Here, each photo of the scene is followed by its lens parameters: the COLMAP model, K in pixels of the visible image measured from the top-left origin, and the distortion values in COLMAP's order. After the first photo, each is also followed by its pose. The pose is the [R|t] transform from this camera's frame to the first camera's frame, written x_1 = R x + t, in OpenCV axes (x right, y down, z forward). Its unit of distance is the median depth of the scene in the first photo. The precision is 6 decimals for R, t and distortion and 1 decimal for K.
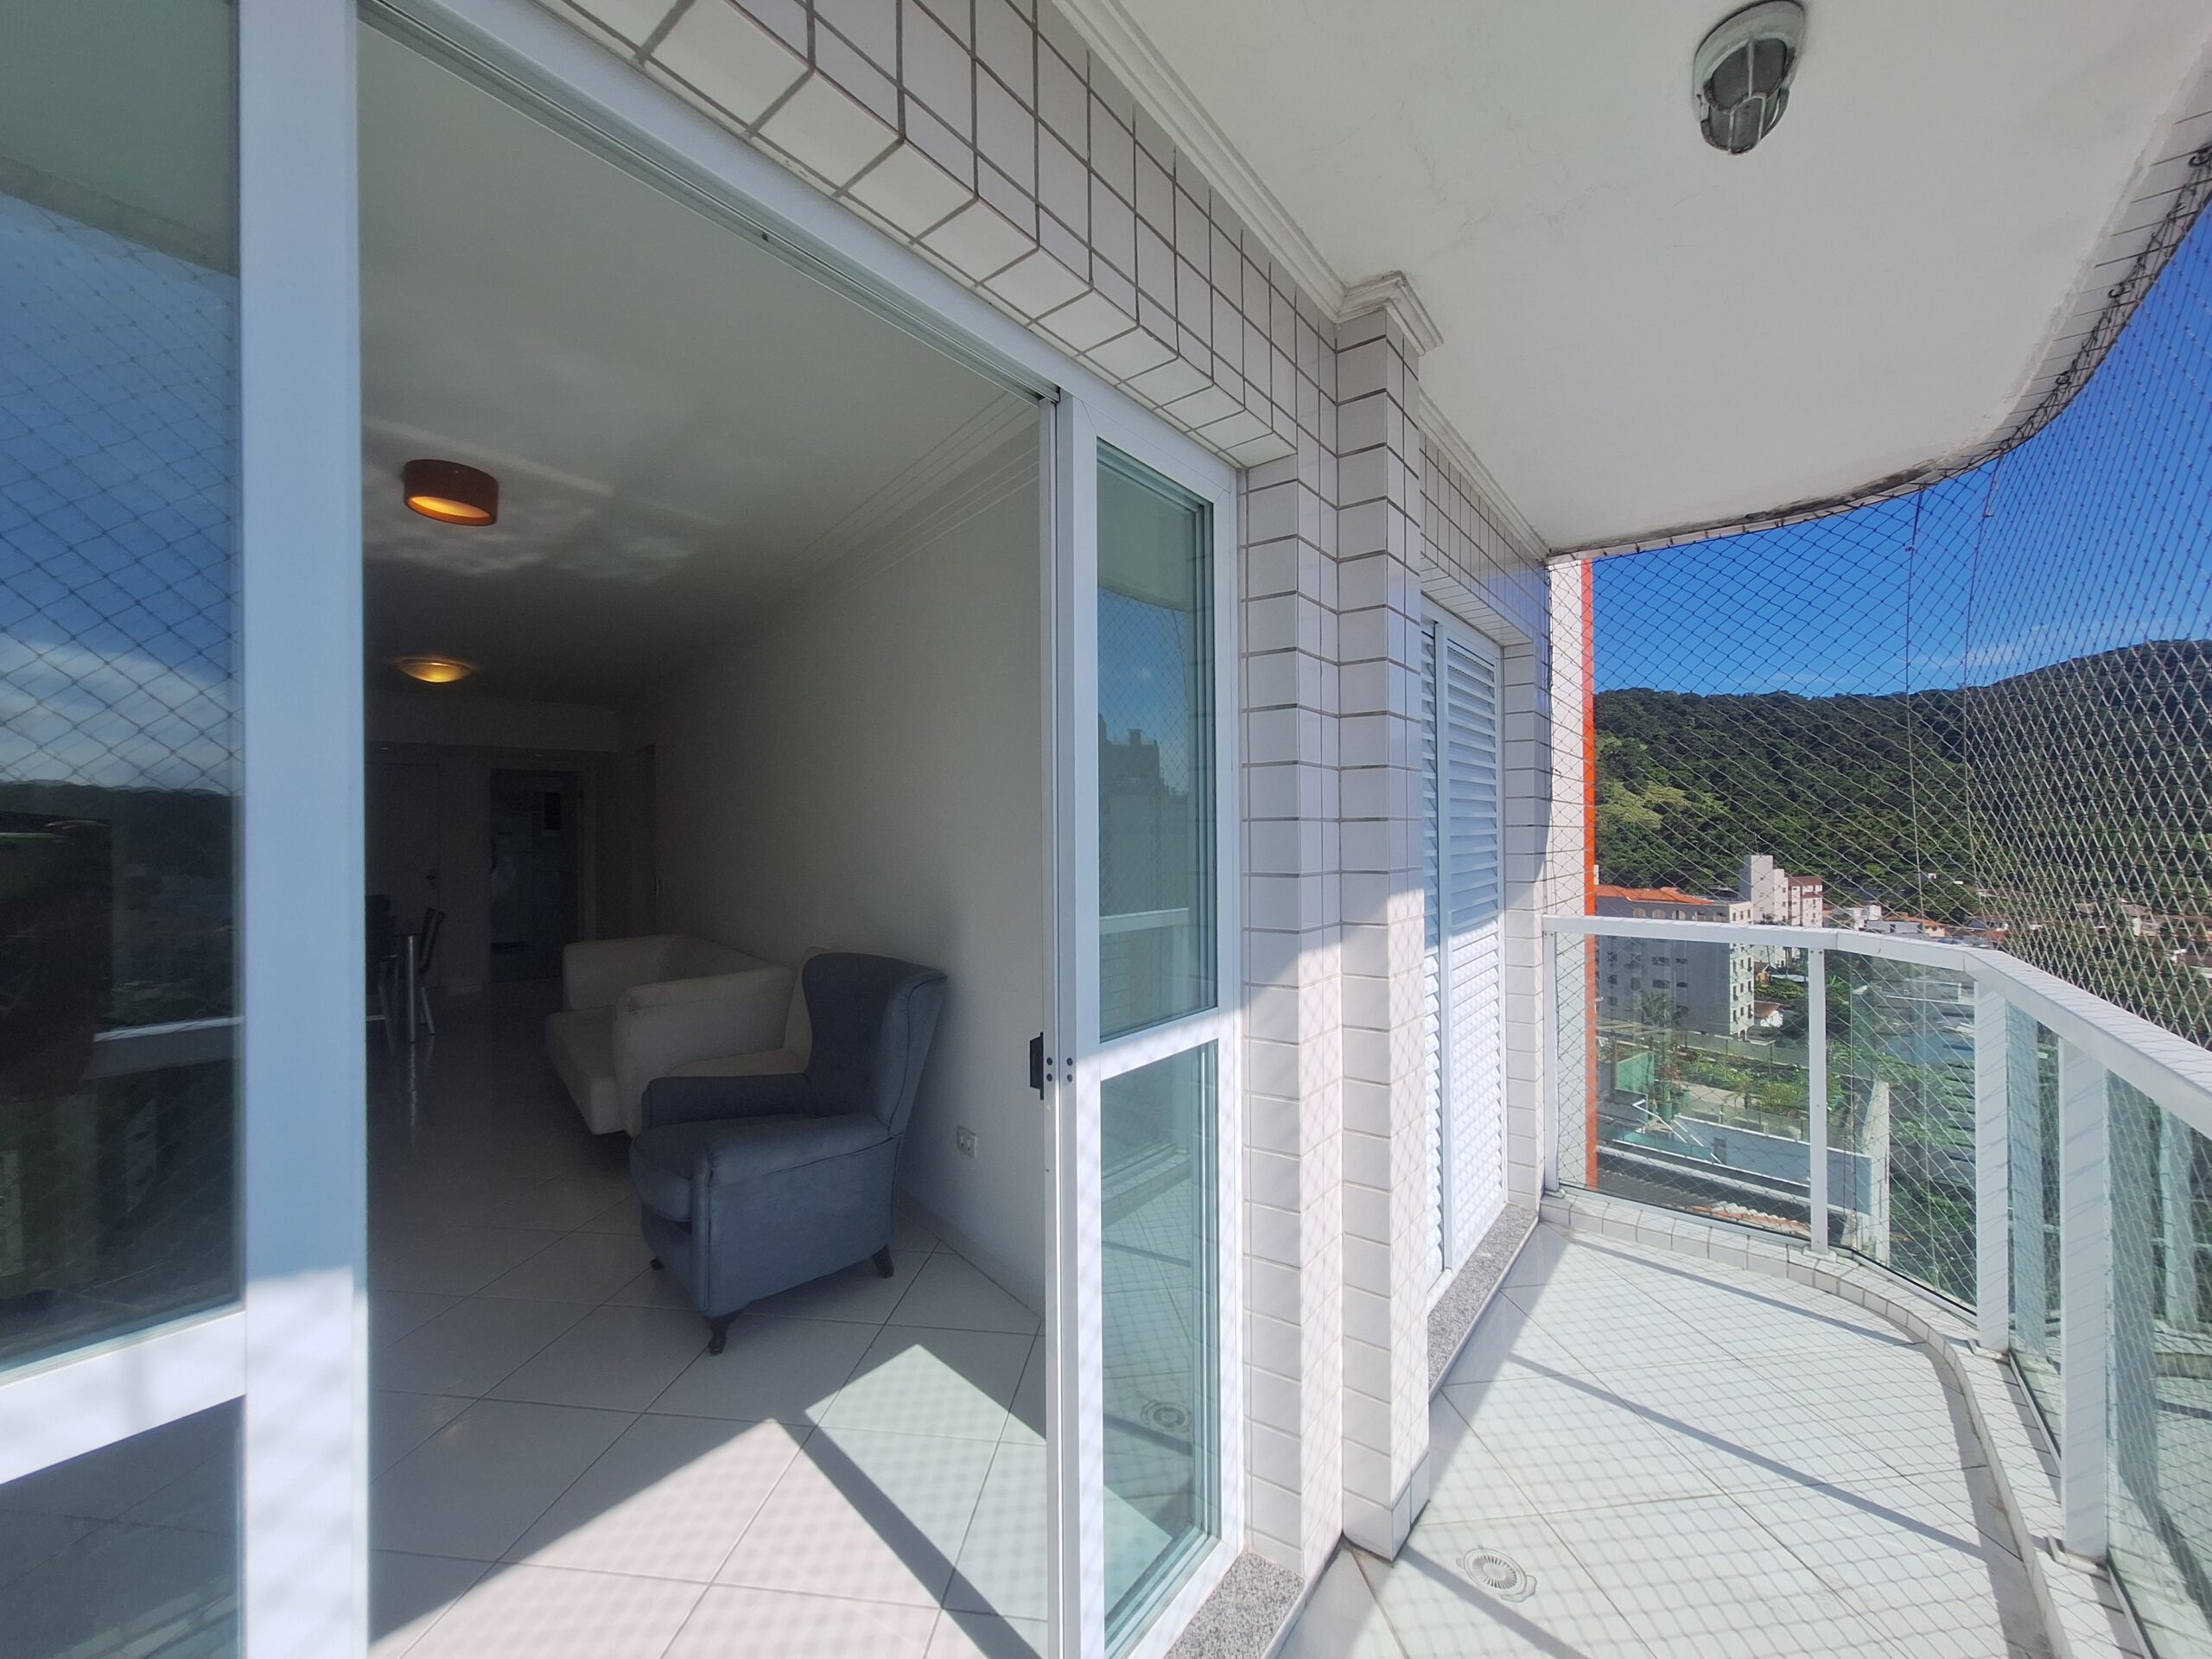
lens RADIAL K [[881.5, 0, 1085.9], [0, 881.5, 835.1], [0, 0, 1]] dist [-0.040995, 0.030354]
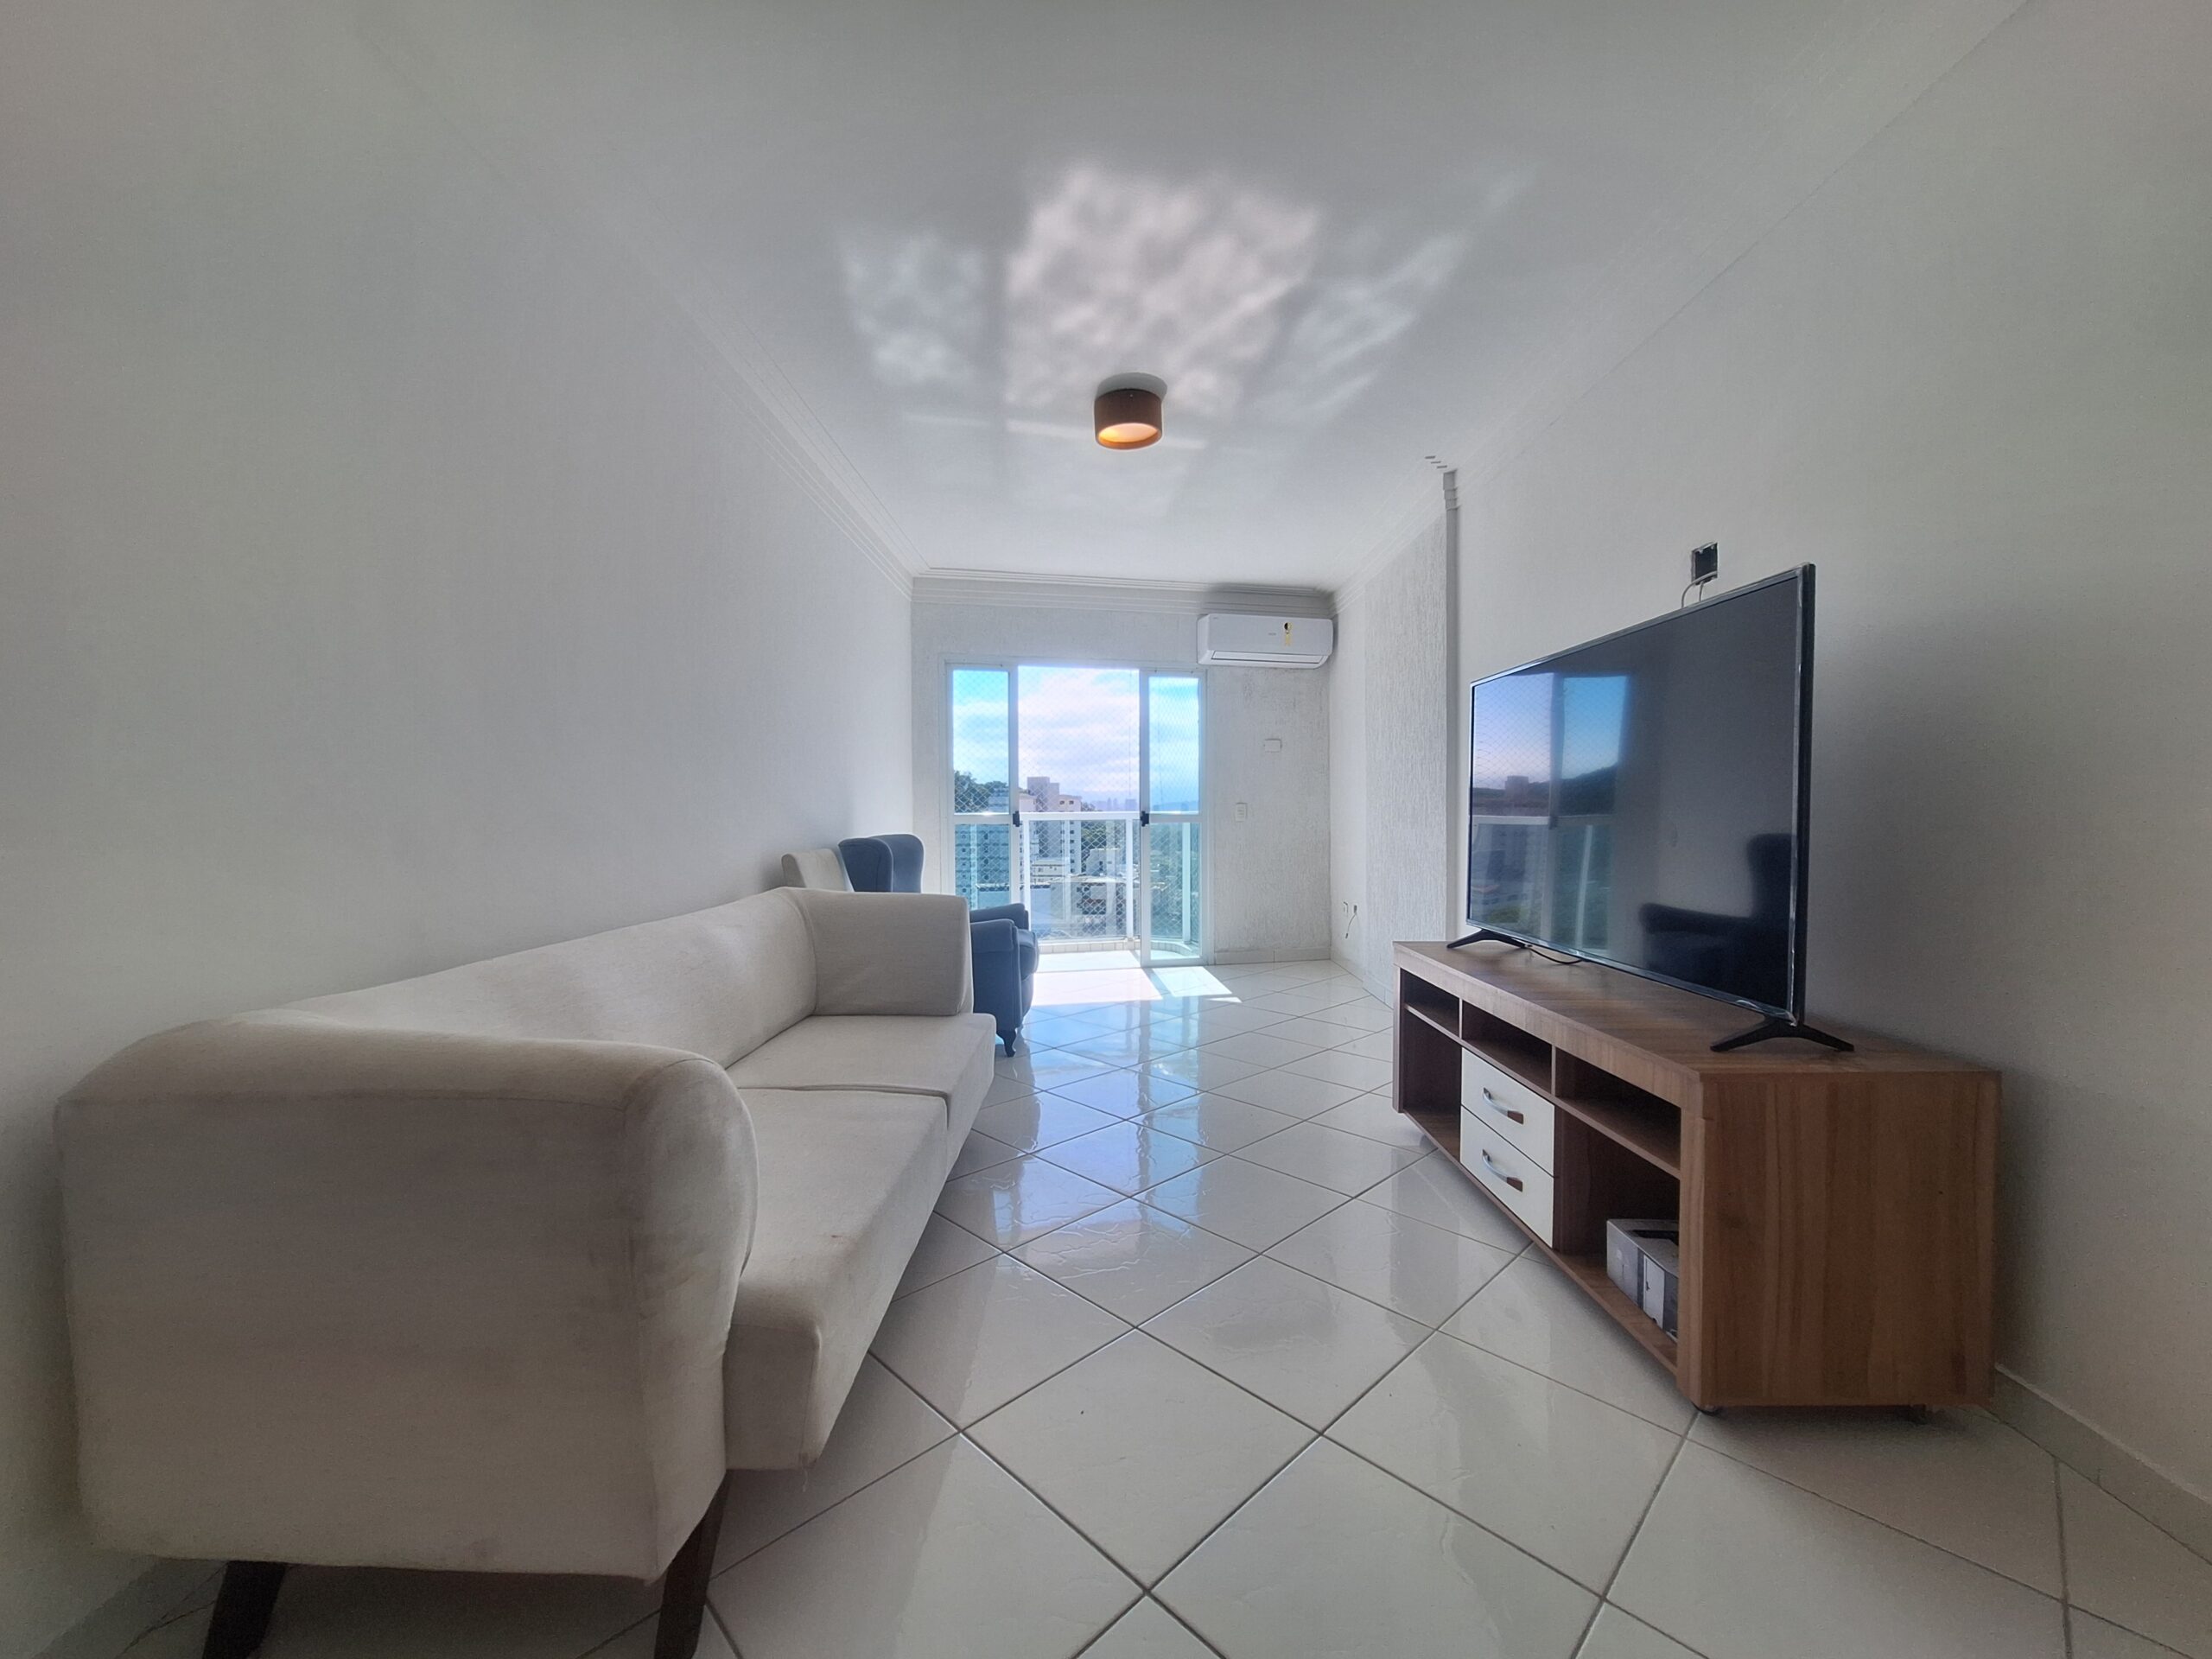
lens RADIAL K [[883.2, 0, 1093.3], [0, 883.2, 836.6], [0, 0, 1]] dist [-0.012463, 0.007428]
pose [[-0.781231, -0.007967, 0.624191, -1.130575], [0.006513, 0.999760, 0.020912, 0.096344], [-0.624208, 0.020402, -0.780992, 1.538918]]
